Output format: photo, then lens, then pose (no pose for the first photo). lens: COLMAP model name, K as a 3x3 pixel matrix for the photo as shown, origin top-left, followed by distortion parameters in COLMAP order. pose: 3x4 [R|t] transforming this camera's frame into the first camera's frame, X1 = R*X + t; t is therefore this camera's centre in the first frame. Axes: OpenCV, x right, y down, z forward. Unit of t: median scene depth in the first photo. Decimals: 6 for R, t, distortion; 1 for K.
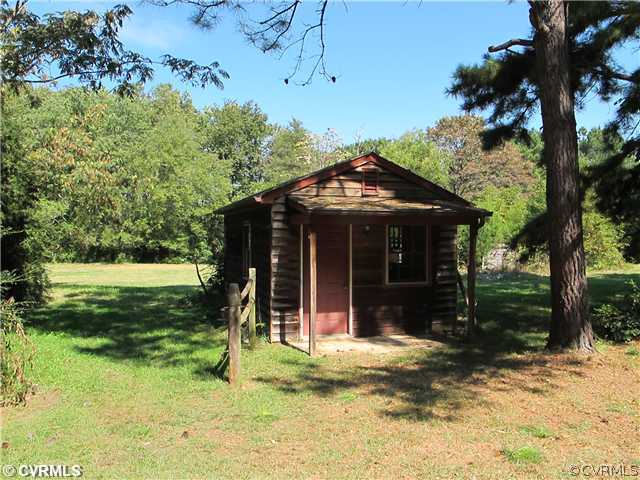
lens RADIAL K [[541.6, 0, 323.5], [0, 541.6, 225.4], [0, 0, 1]] dist [-0.151951, 0.131830]
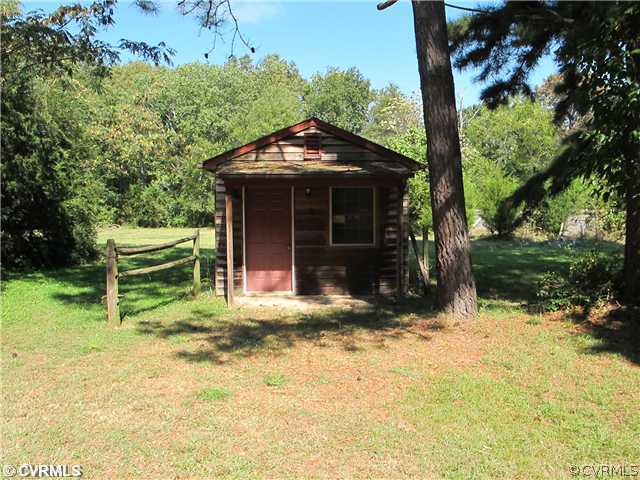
lens RADIAL K [[541.6, 0, 323.5], [0, 541.6, 225.4], [0, 0, 1]] dist [-0.151951, 0.131830]
pose [[0.970084, 0.006327, -0.242688, 0.365337], [0.008828, 0.998080, 0.061306, 0.008000], [0.242610, -0.061615, 0.968165, -0.001768]]
